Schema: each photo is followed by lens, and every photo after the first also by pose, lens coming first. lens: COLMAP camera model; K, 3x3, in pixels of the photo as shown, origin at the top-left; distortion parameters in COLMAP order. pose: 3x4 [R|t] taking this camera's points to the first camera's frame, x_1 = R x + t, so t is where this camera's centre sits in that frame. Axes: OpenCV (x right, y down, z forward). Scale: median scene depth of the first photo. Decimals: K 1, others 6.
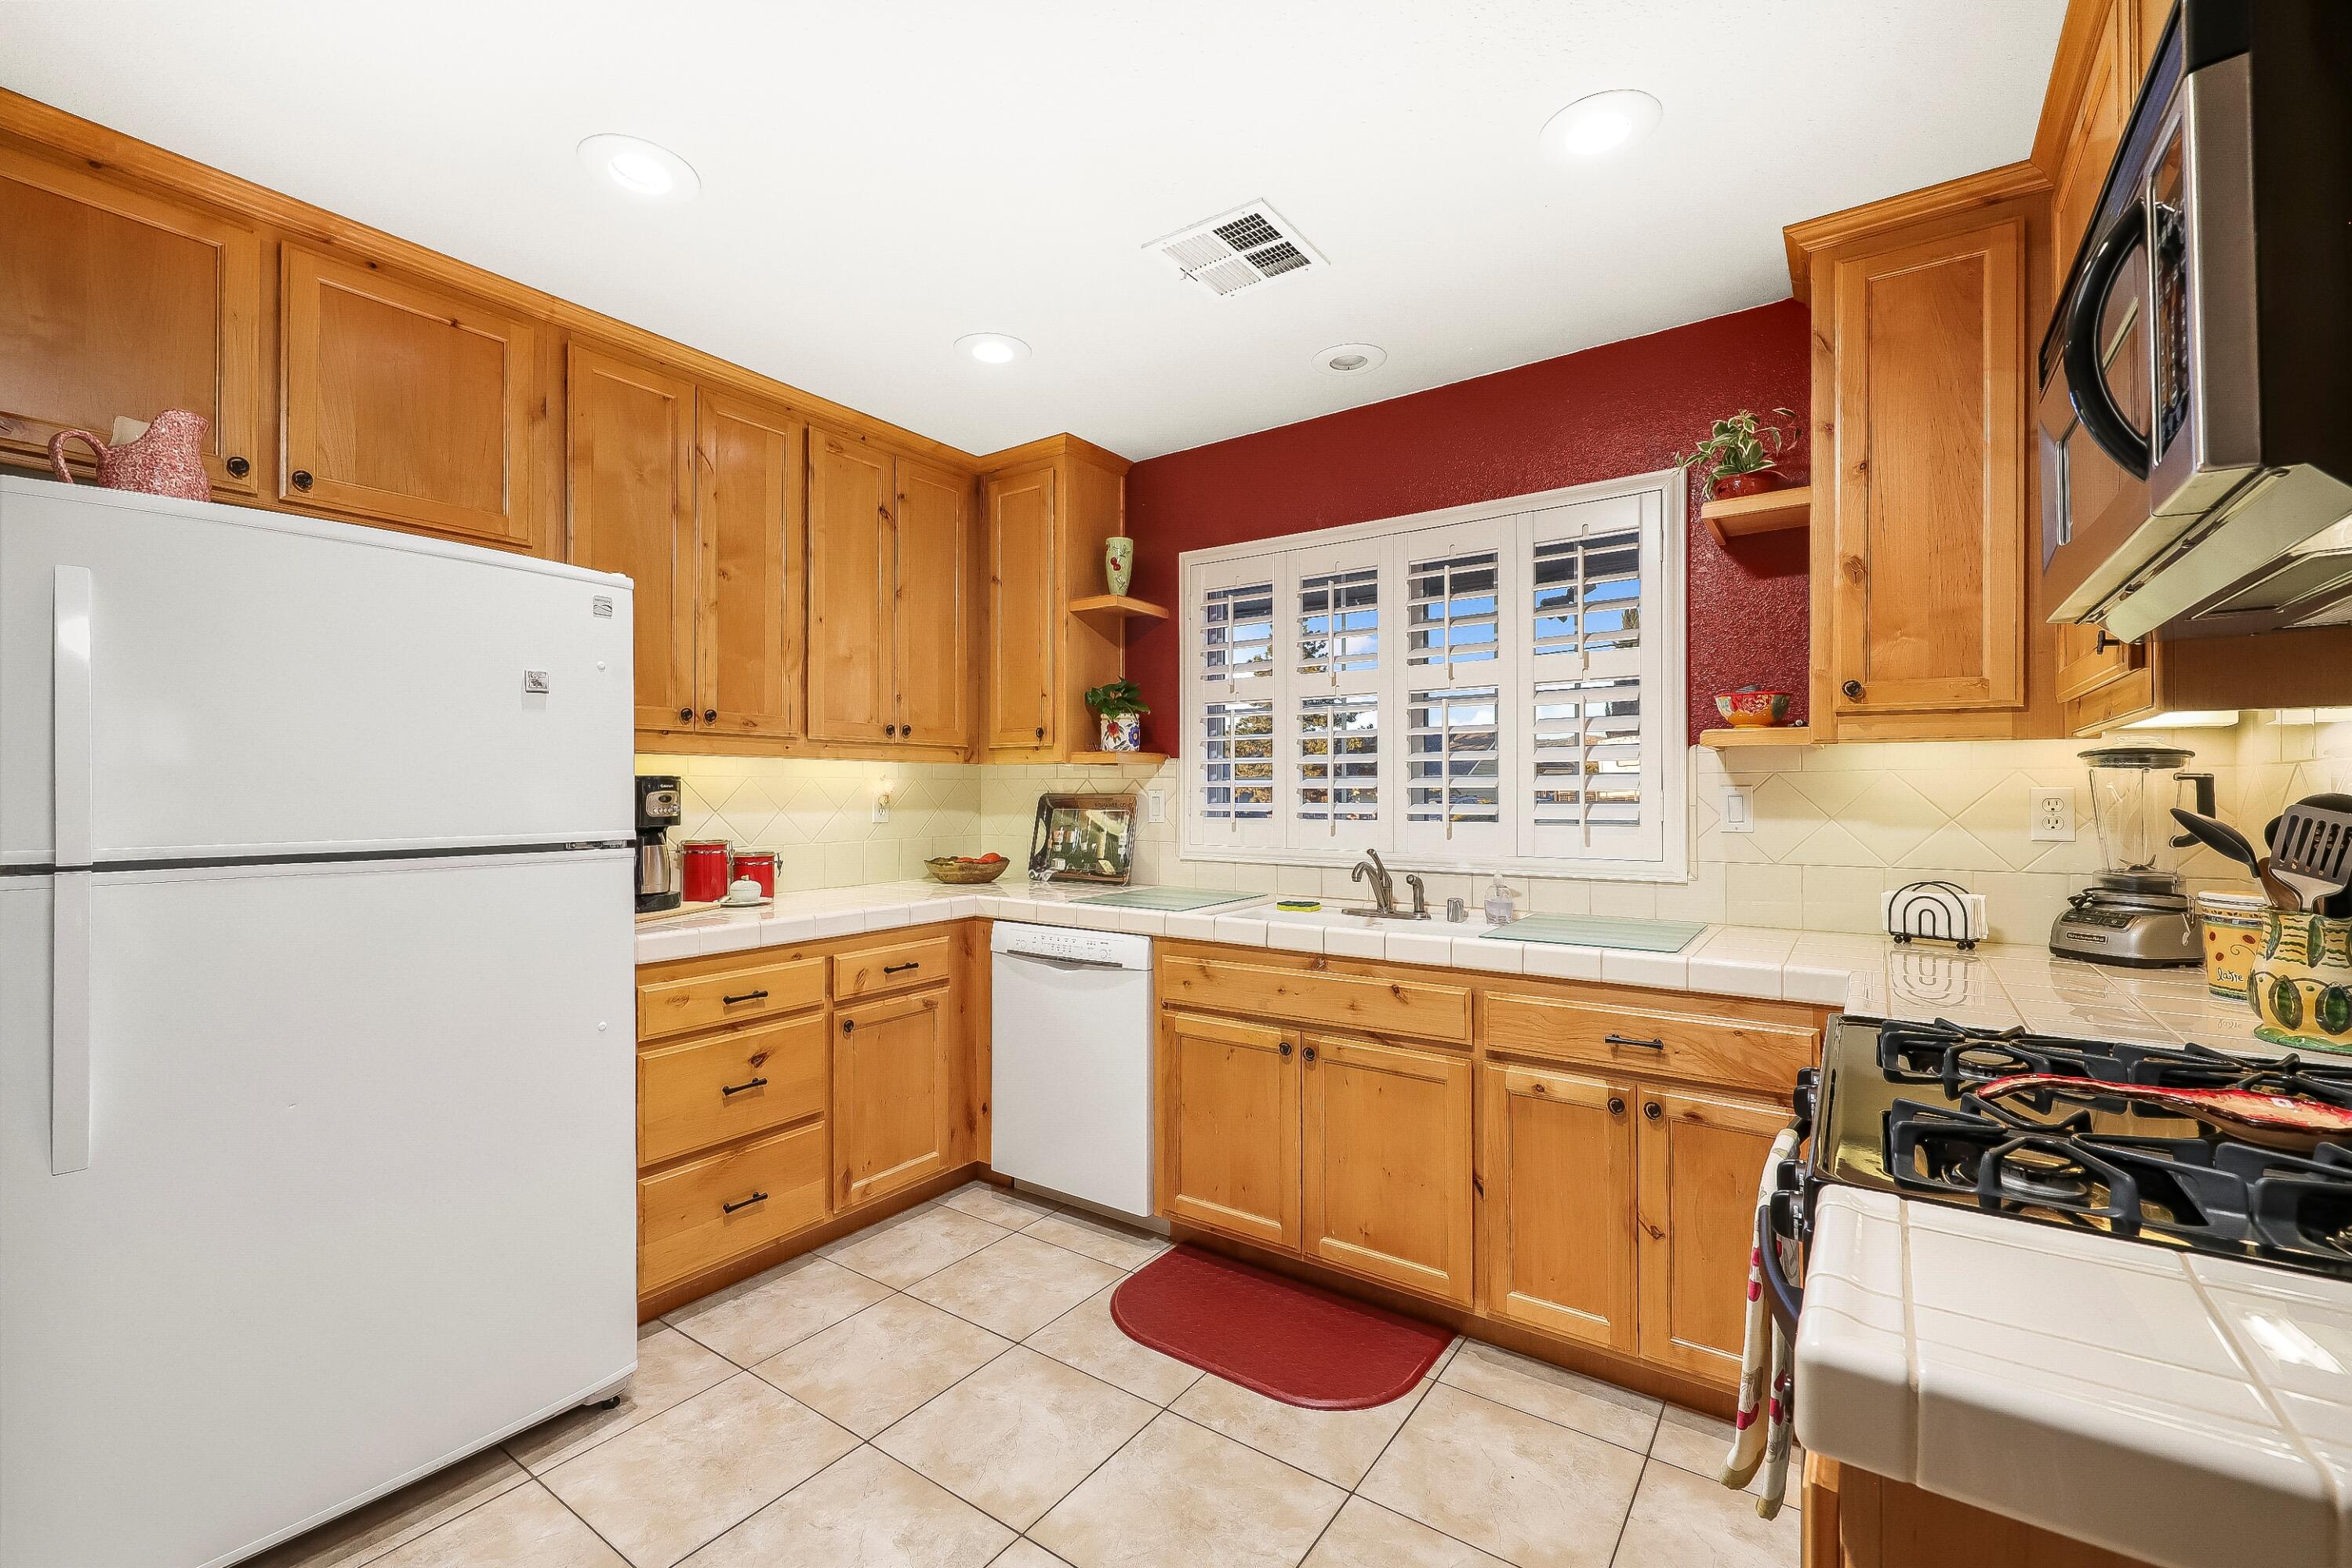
lens RADIAL K [[1015.7, 0, 1185.7], [0, 1015.7, 786.5], [0, 0, 1]] dist [0.013082, -0.008779]
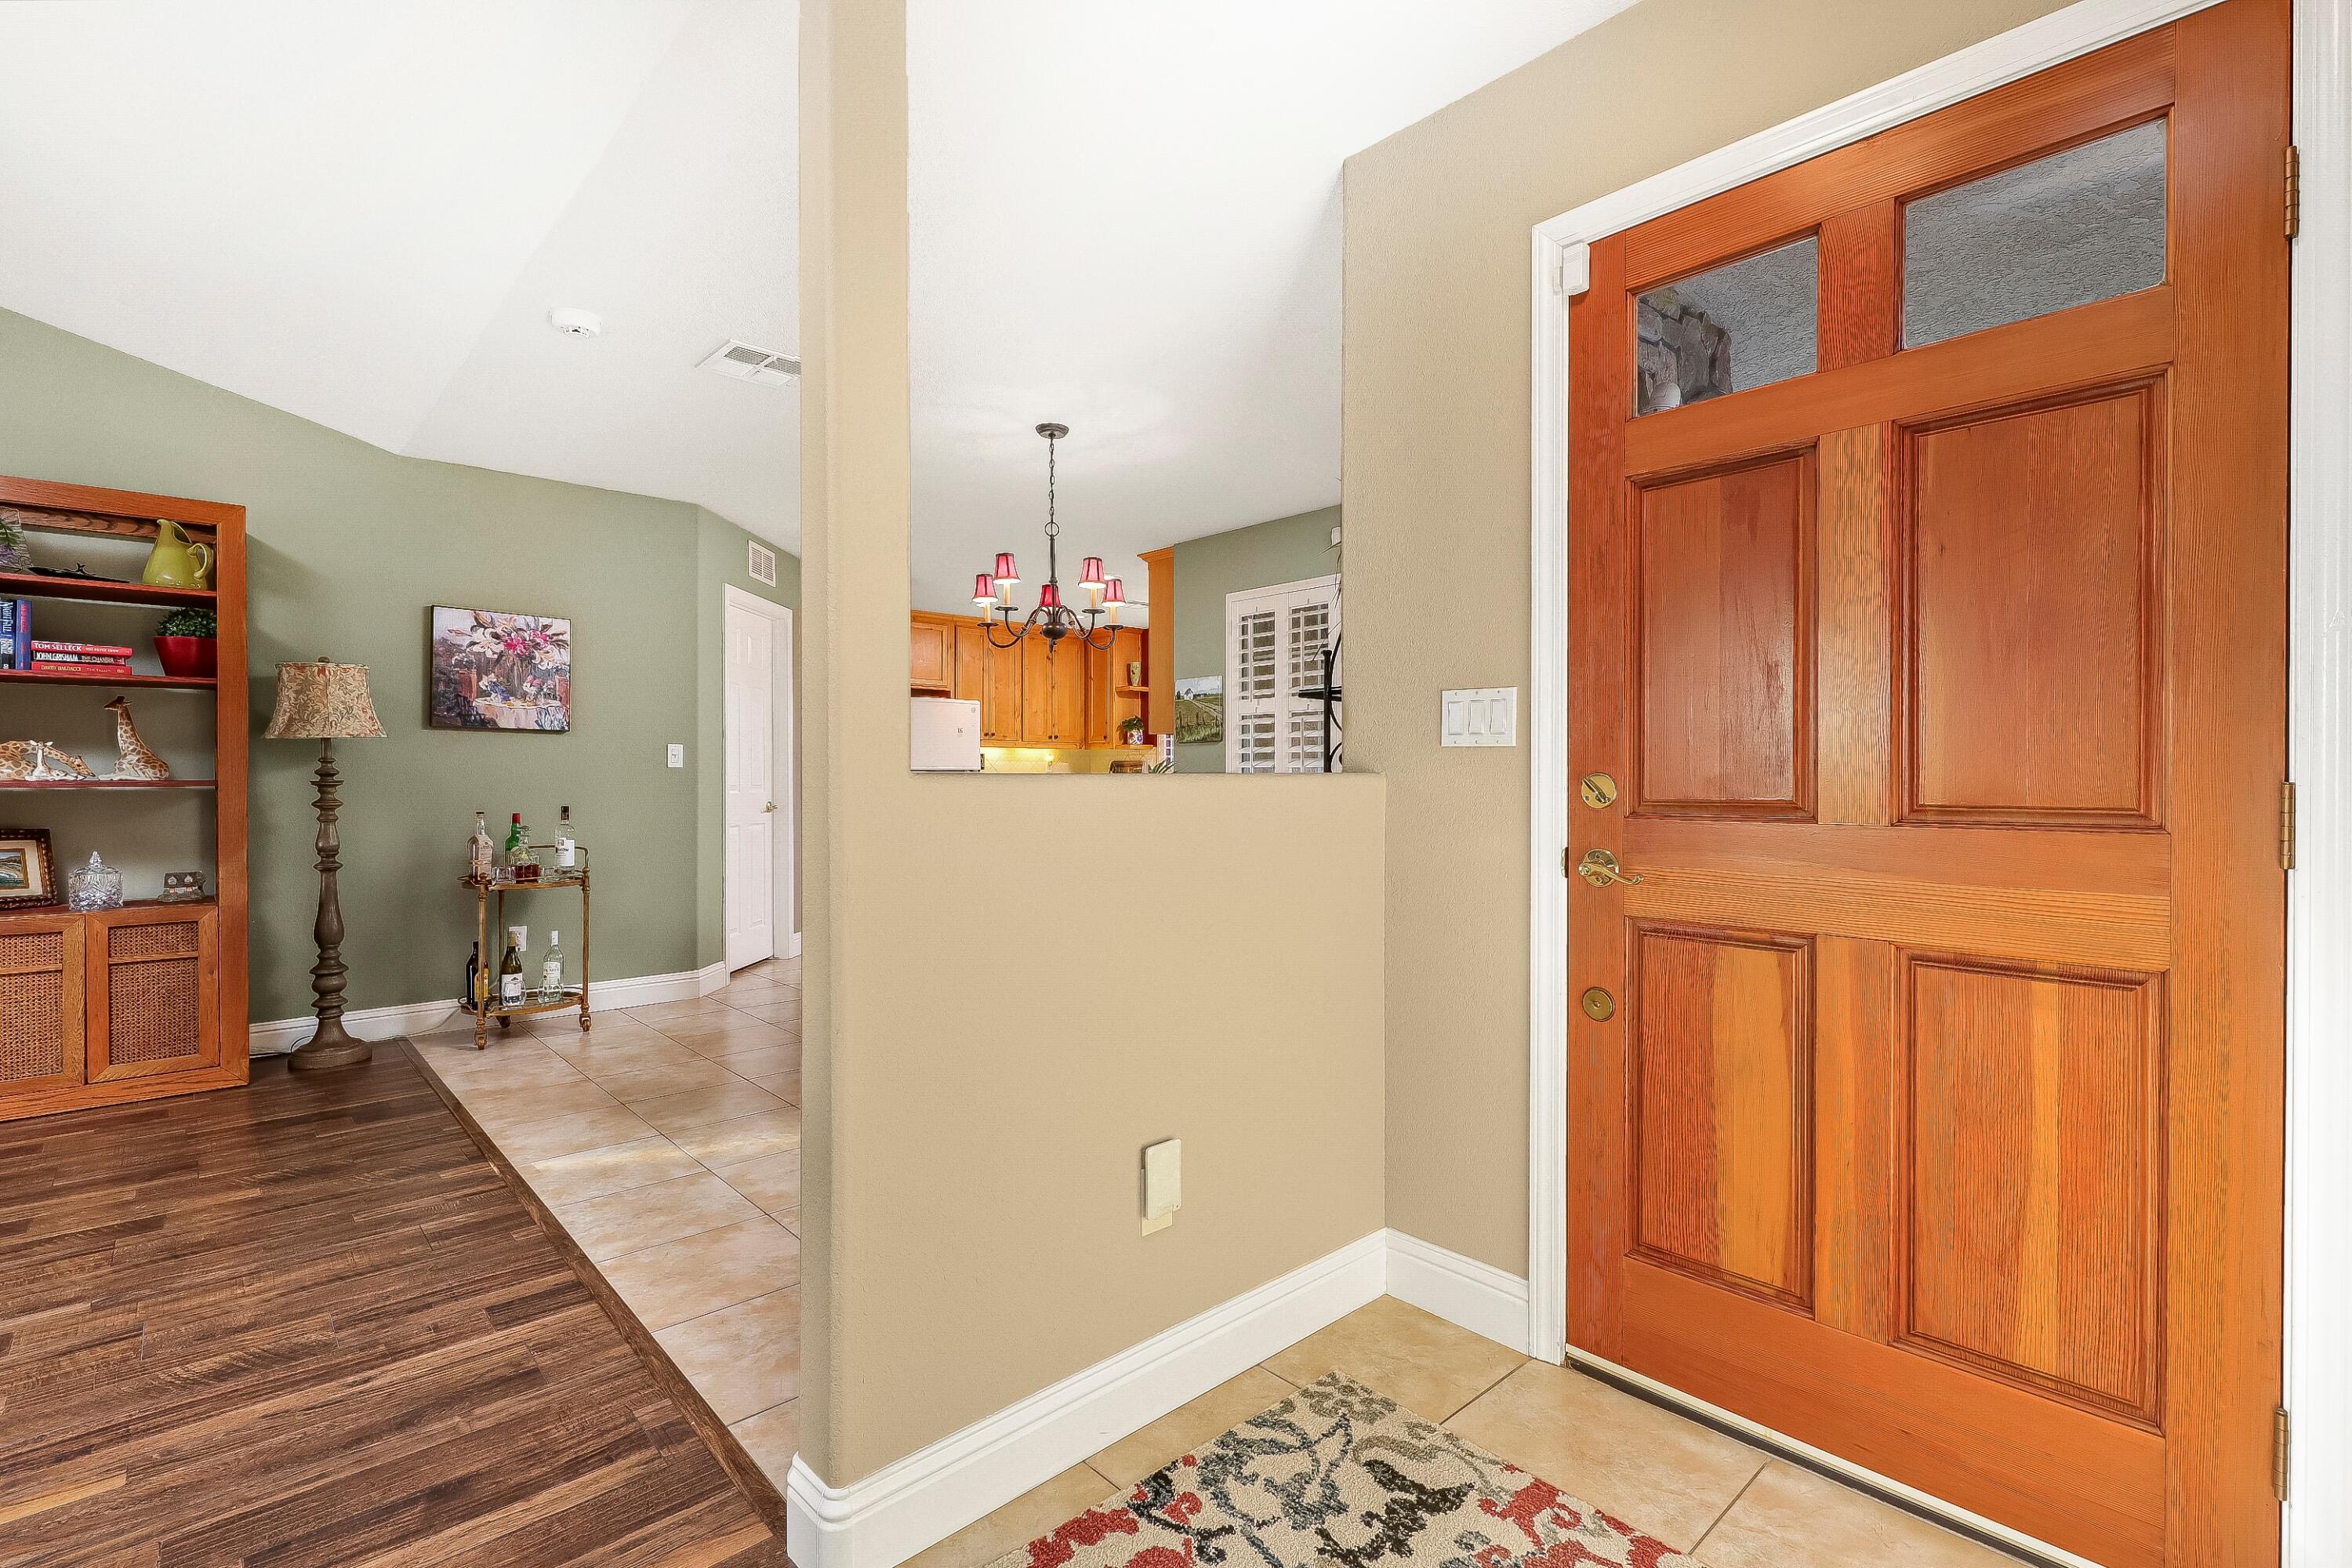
lens RADIAL K [[1083.2, 0, 1176.0], [0, 1083.2, 784.0], [0, 0, 1]] dist [-0.000041, -0.000003]
pose [[0.979308, 0.003882, -0.202339, 0.737647], [-0.001350, 0.999919, 0.012652, 0.037784], [0.202372, -0.012117, 0.979234, -2.096281]]
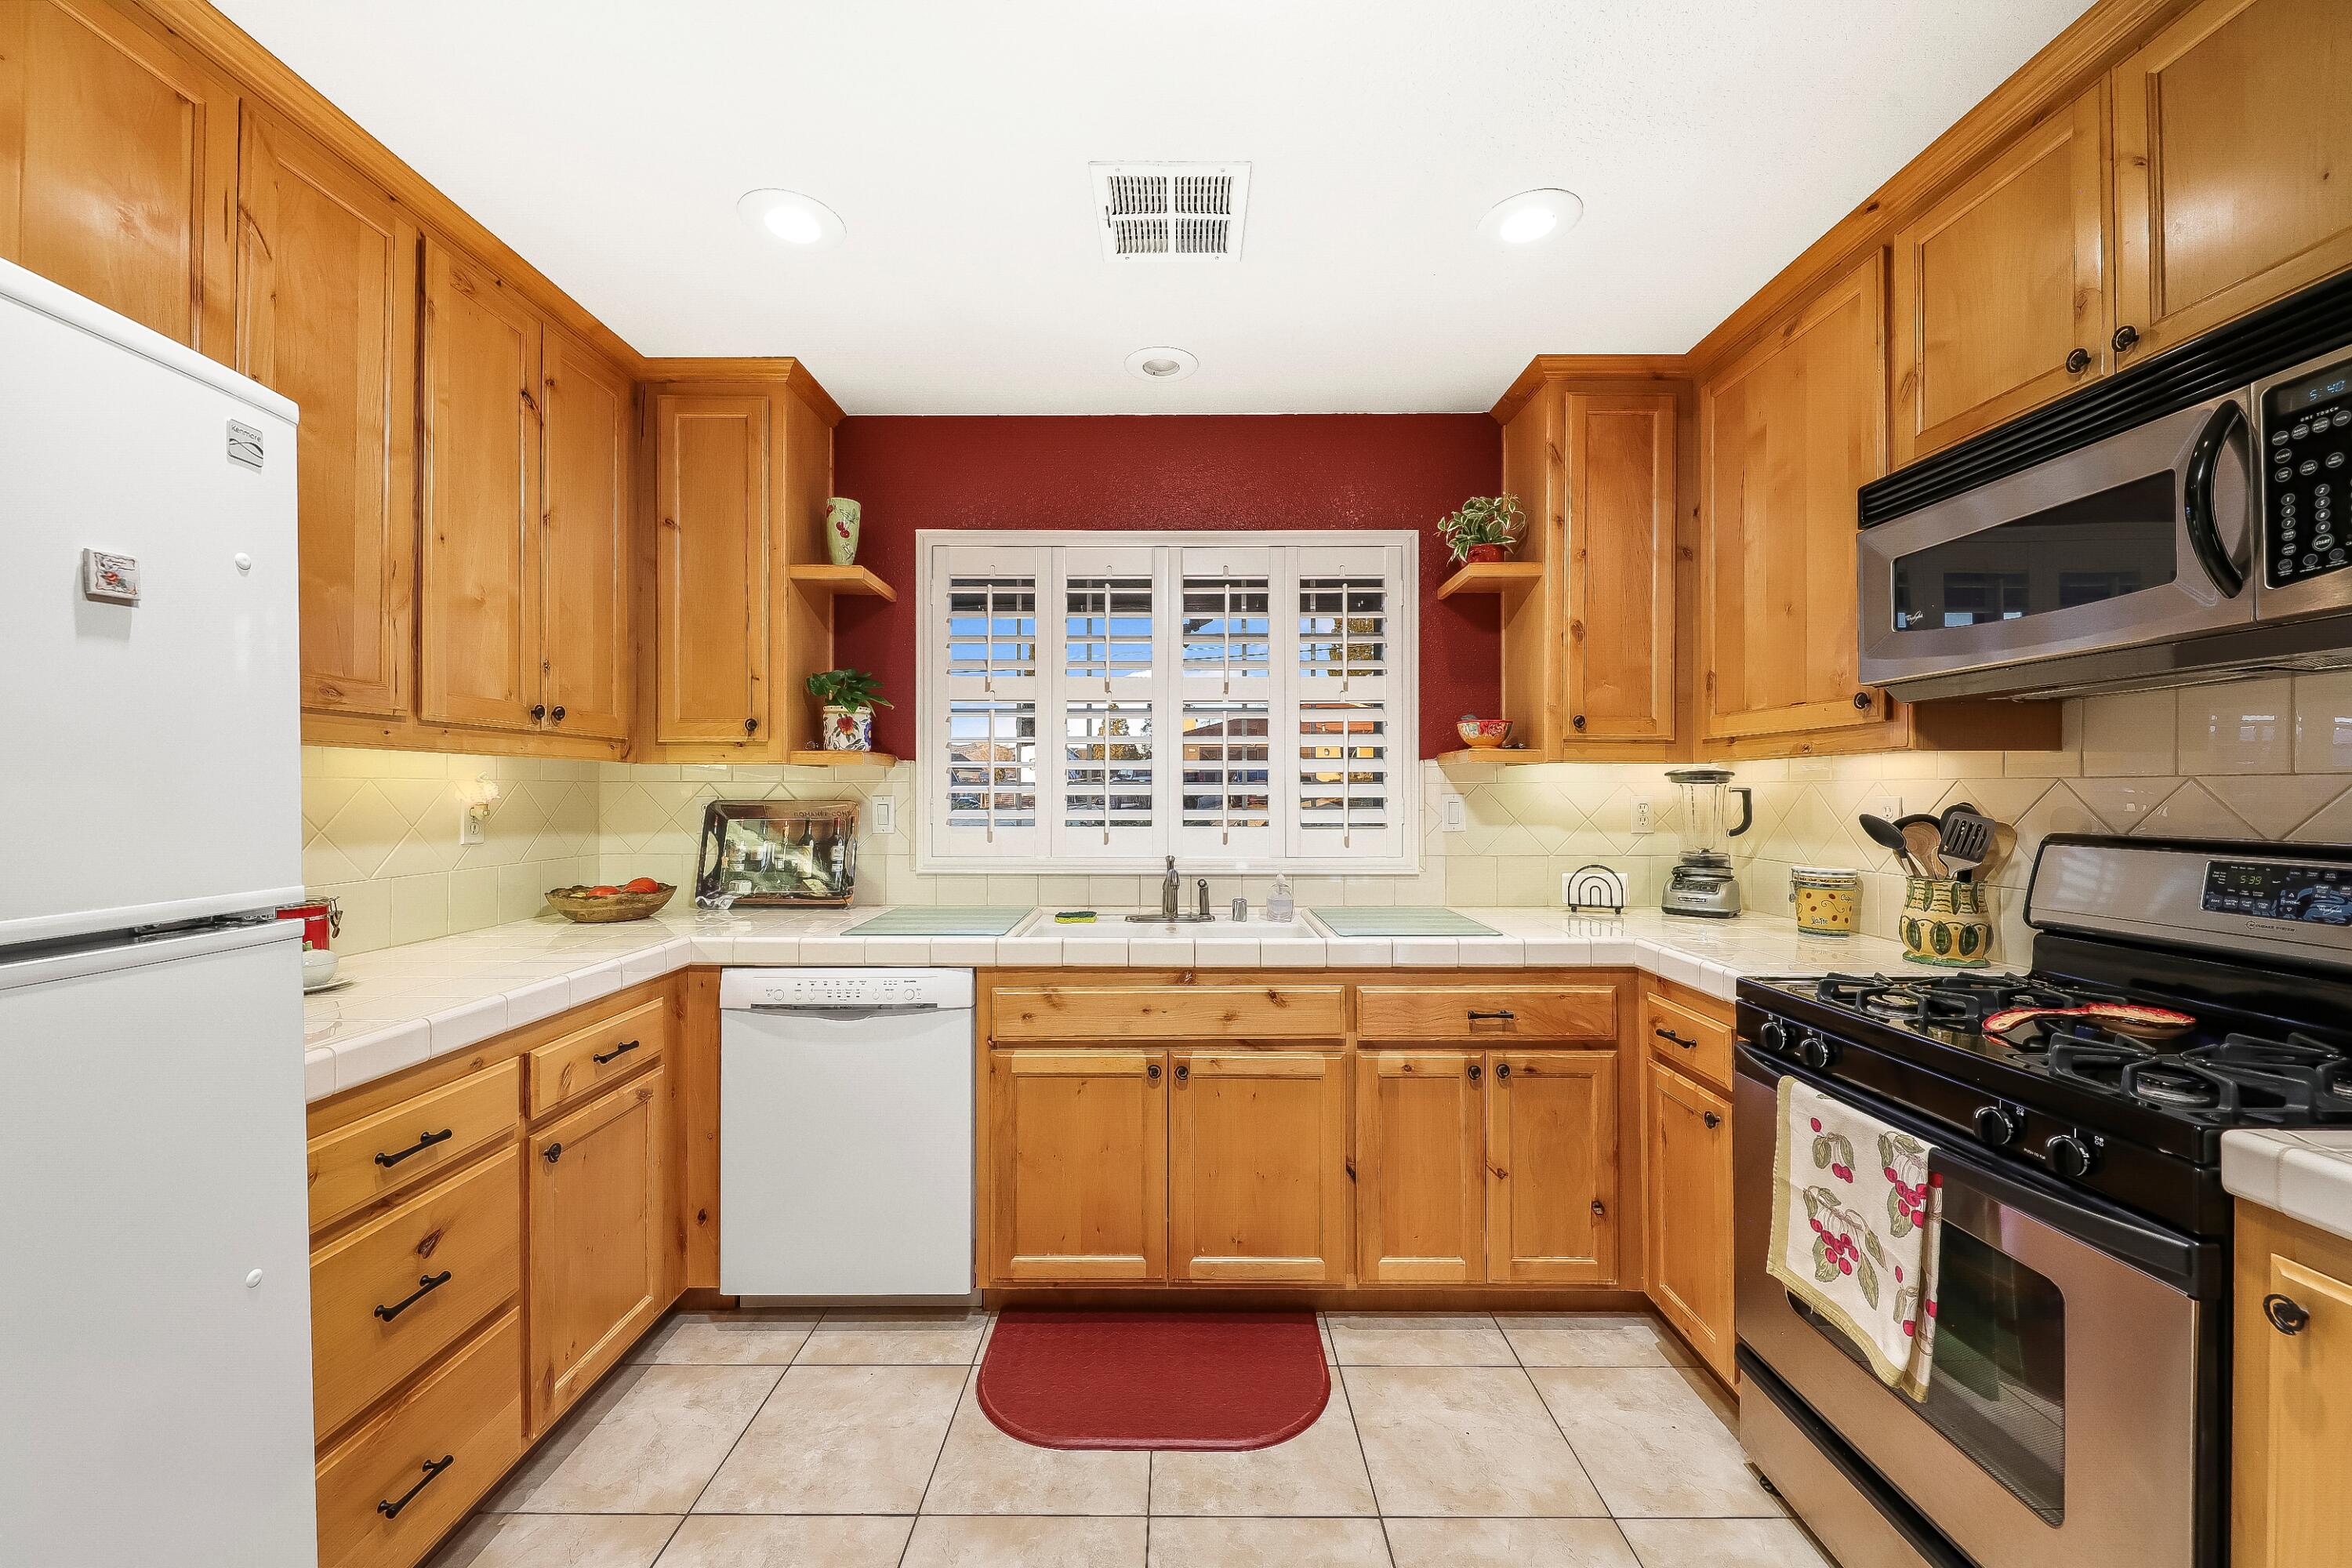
lens RADIAL K [[898.7, 0, 1186.3], [0, 898.7, 789.6], [0, 0, 1]] dist [0.009459, -0.007643]
pose [[0.812925, 0.002112, 0.582364, -0.336709], [-0.004865, 0.999983, 0.003165, -0.007461], [-0.582348, -0.005406, 0.812922, 0.275608]]
